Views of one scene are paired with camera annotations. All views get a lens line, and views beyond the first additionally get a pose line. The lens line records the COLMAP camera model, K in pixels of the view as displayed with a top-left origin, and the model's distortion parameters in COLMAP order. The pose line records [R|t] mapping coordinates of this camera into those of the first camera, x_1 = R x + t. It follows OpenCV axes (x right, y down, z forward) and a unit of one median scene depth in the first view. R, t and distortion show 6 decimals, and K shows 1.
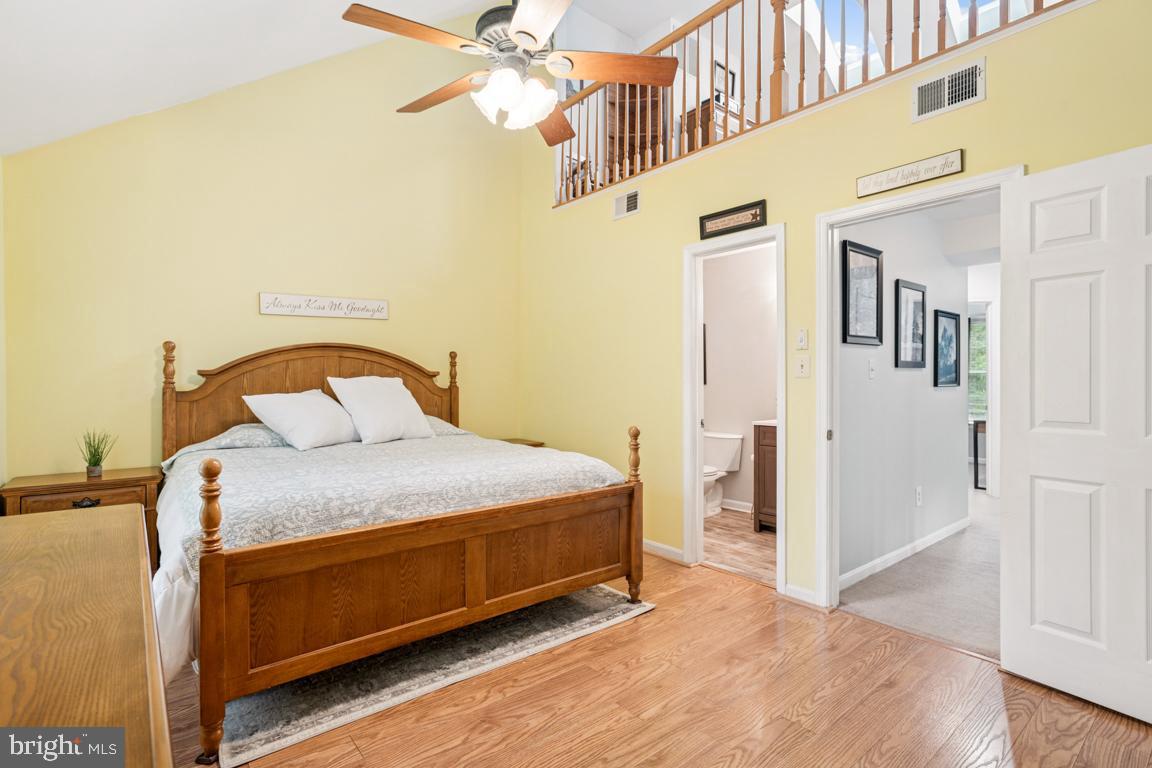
lens RADIAL K [[553.6, 0, 571.9], [0, 553.6, 381.5], [0, 0, 1]] dist [-0.010030, 0.007300]
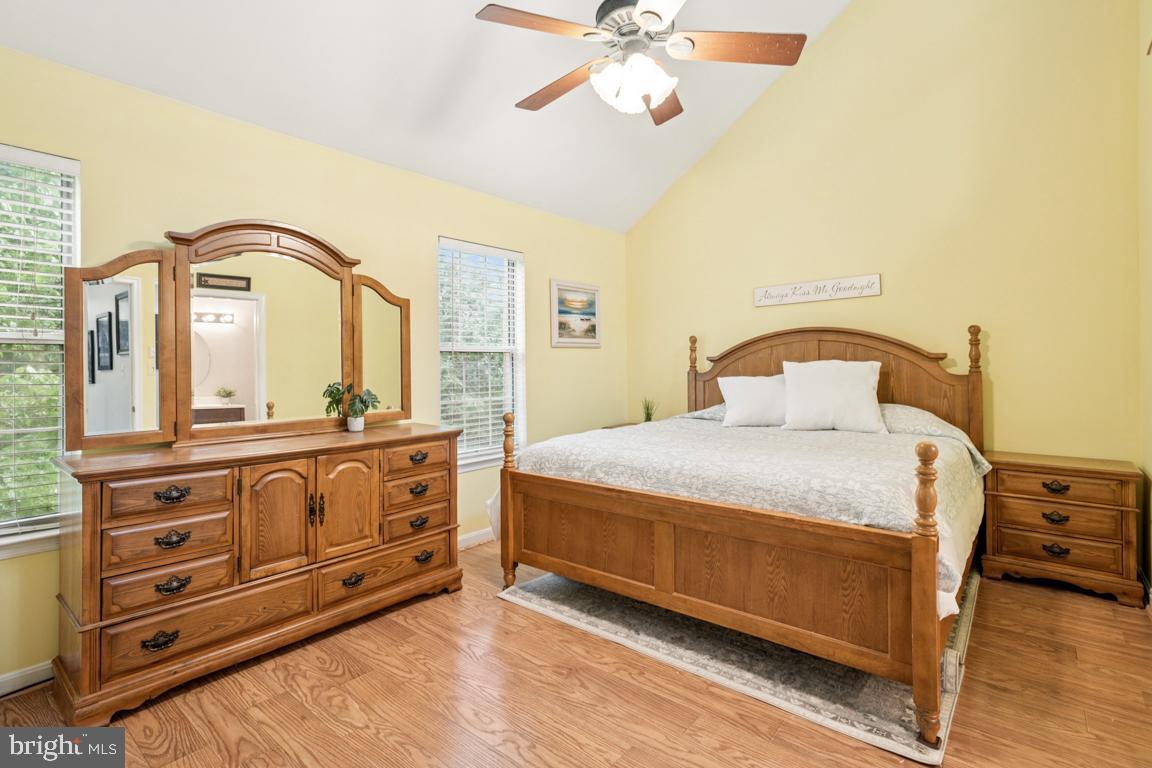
lens RADIAL K [[553.6, 0, 567.5], [0, 553.6, 355.2], [0, 0, 1]] dist [-0.010030, 0.007300]
pose [[0.191528, -0.018190, -0.981319, 0.745344], [0.002060, 0.999833, -0.018131, -0.003186], [0.981485, 0.001451, 0.191534, 0.607104]]
